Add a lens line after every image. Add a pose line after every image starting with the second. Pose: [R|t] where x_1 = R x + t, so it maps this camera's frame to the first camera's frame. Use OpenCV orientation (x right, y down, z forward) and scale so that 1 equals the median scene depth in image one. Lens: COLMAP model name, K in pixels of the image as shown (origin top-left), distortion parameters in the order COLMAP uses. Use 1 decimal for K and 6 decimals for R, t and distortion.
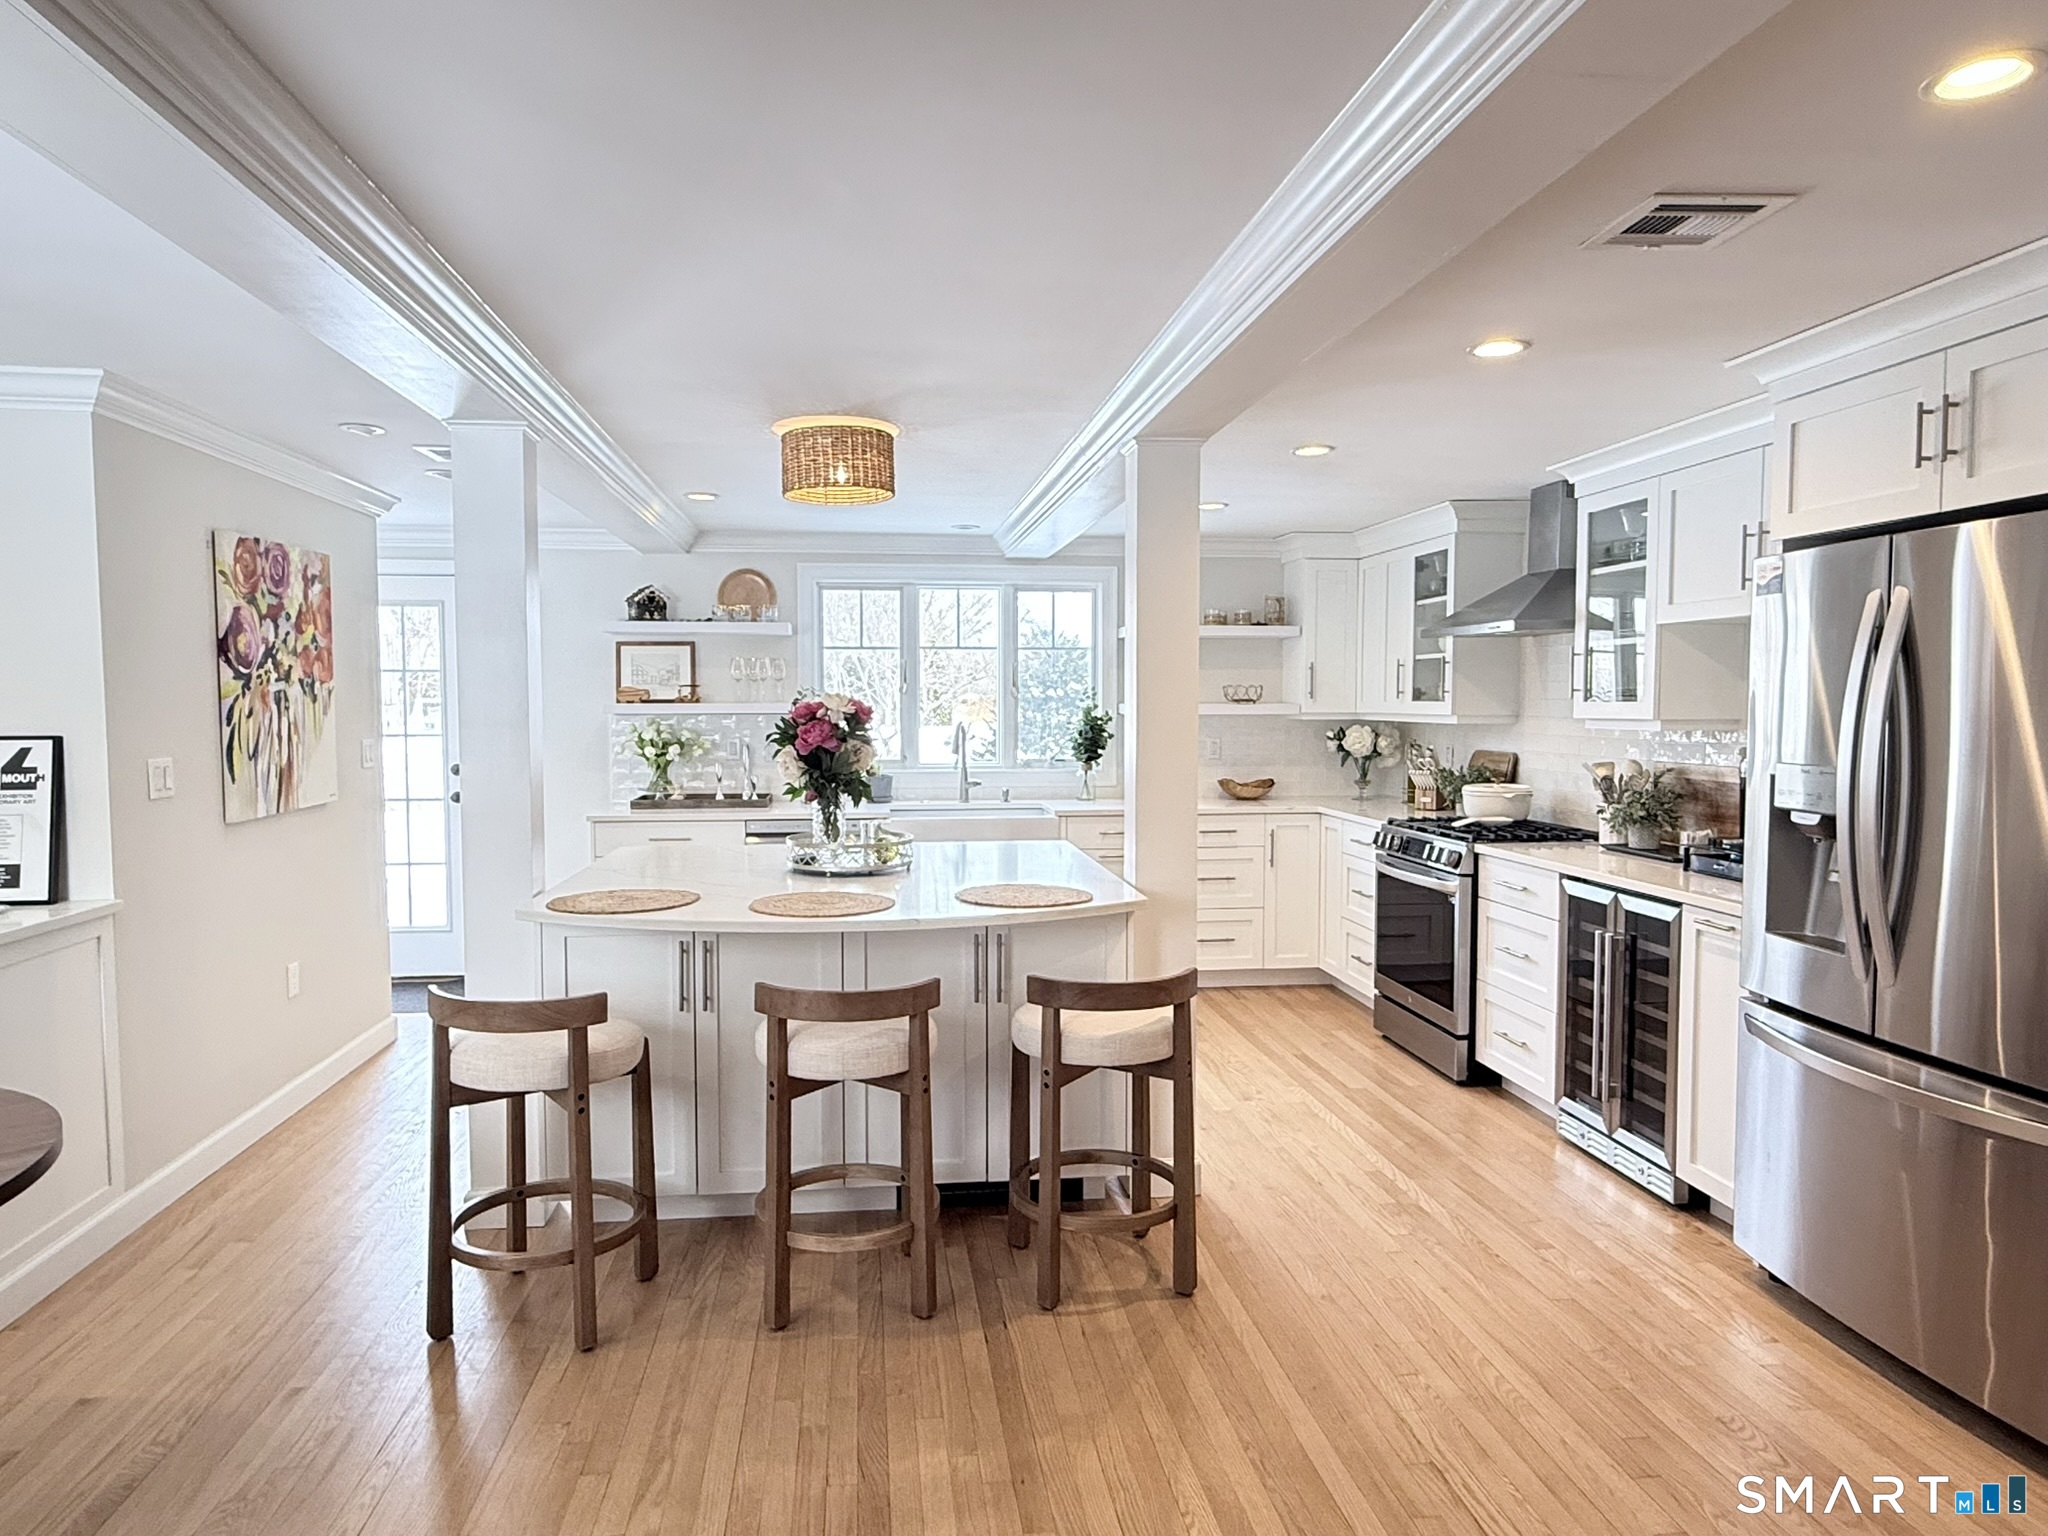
lens RADIAL K [[1250.9, 0, 1010.2], [0, 1250.9, 781.8], [0, 0, 1]] dist [-0.003088, -0.002138]
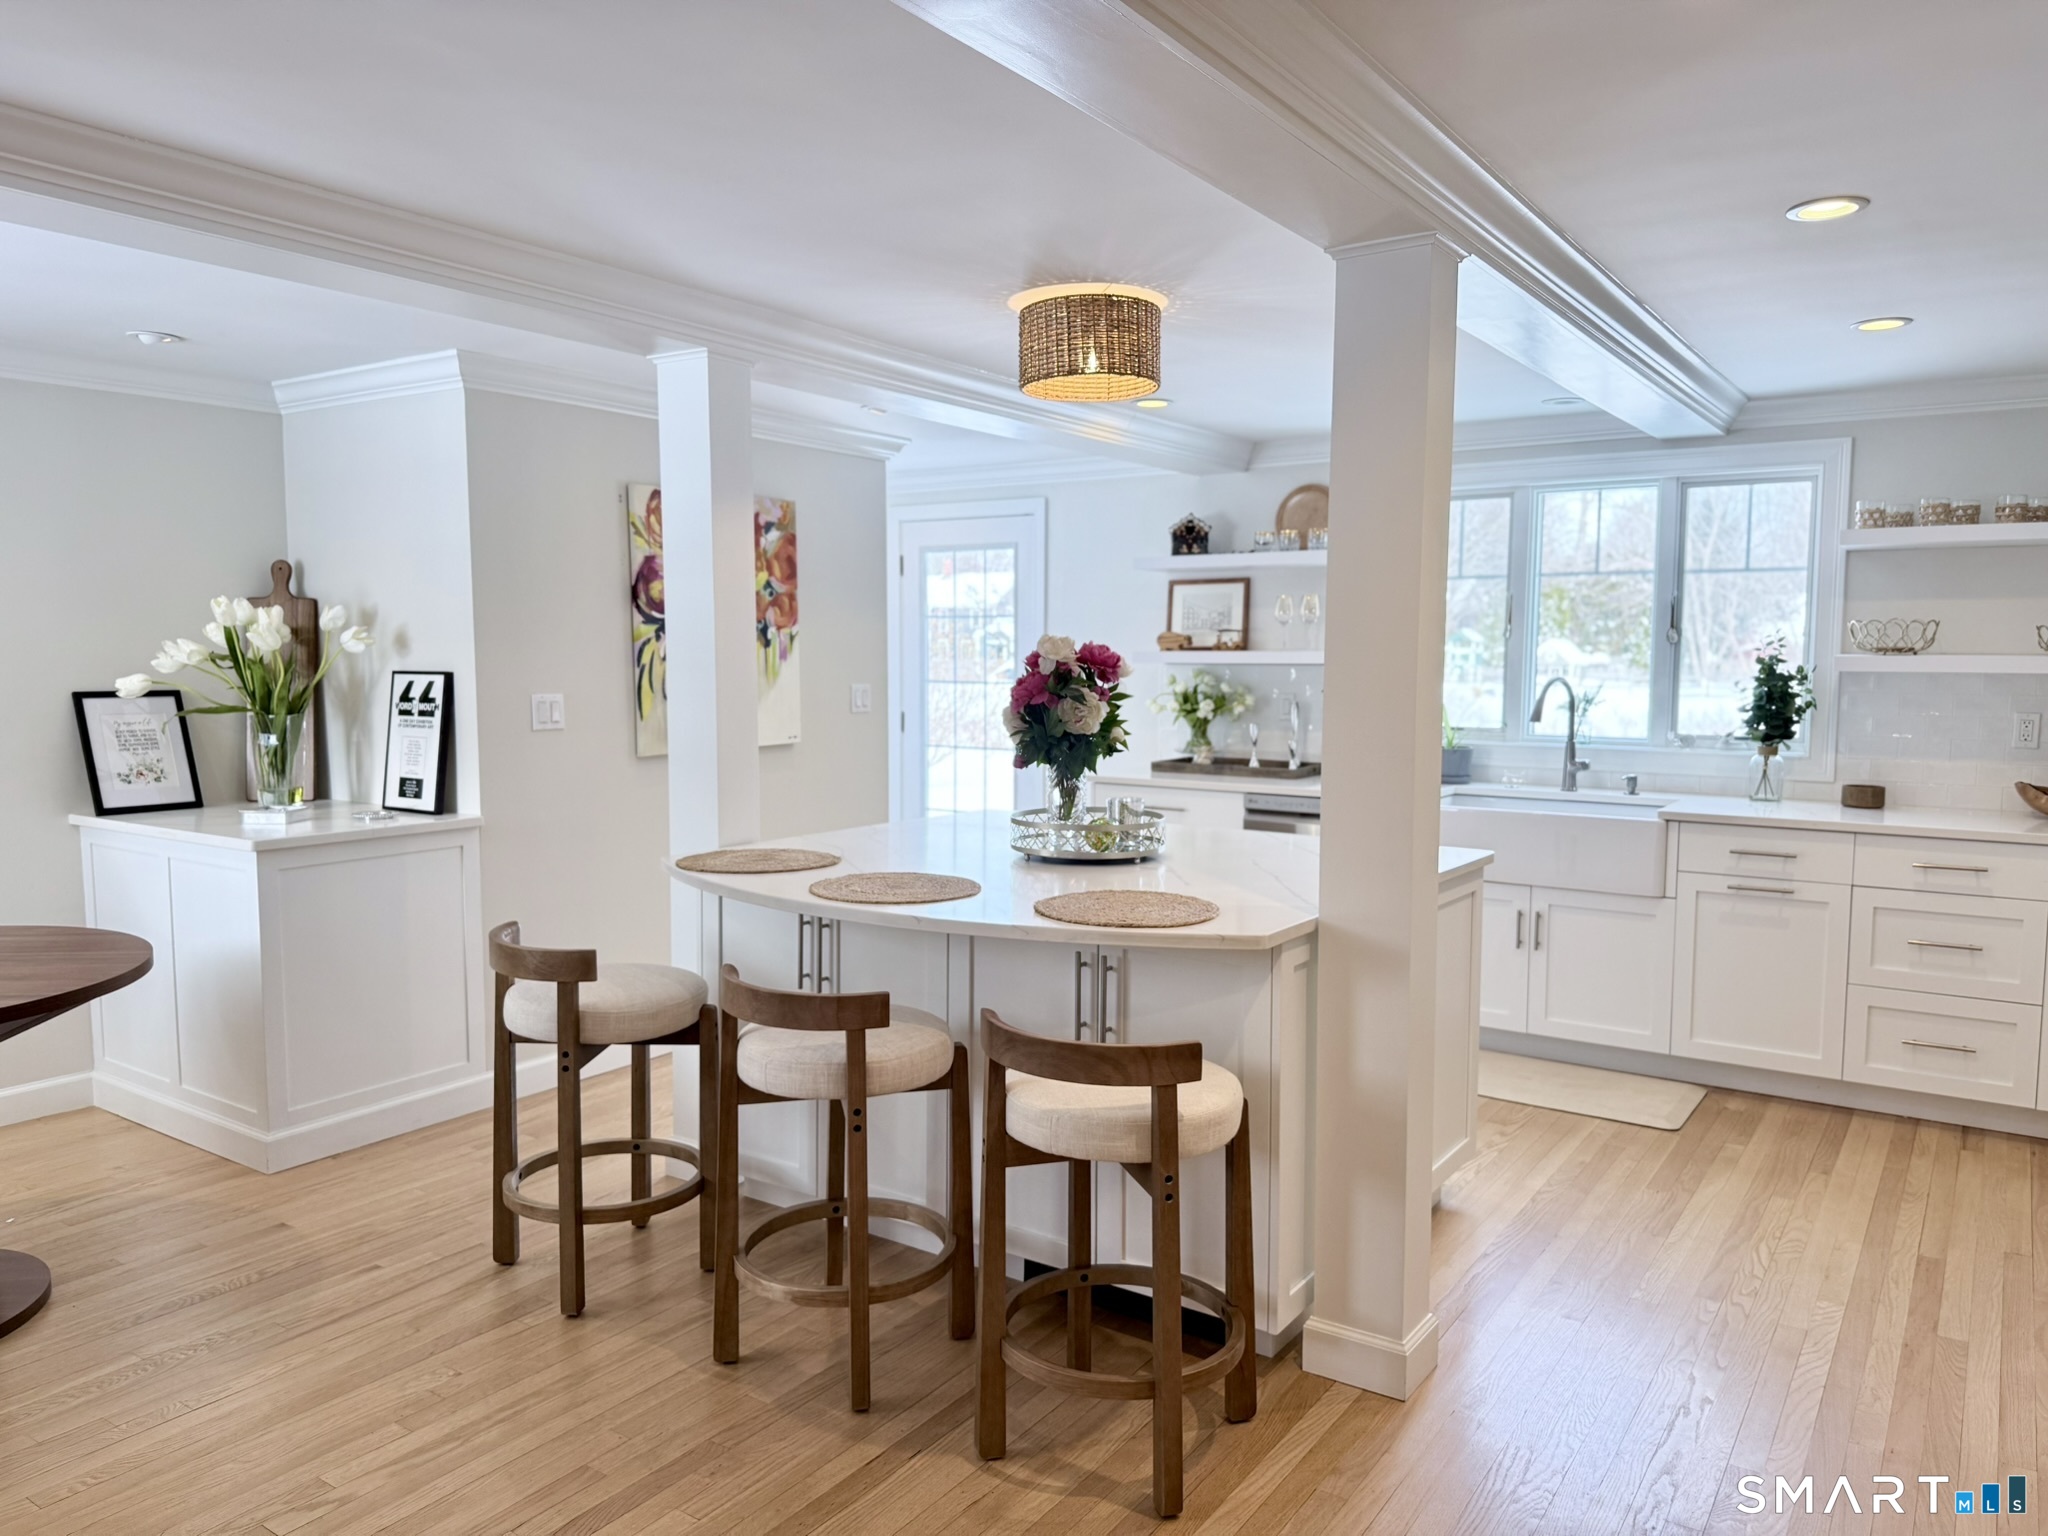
lens RADIAL K [[1448.2, 0, 1004.0], [0, 1448.2, 772.4], [0, 0, 1]] dist [0.037133, -0.050188]
pose [[0.748165, 0.059958, -0.660798, 0.445411], [-0.048310, 0.998188, 0.035874, -0.014013], [0.661752, 0.005083, 0.749706, 0.267190]]
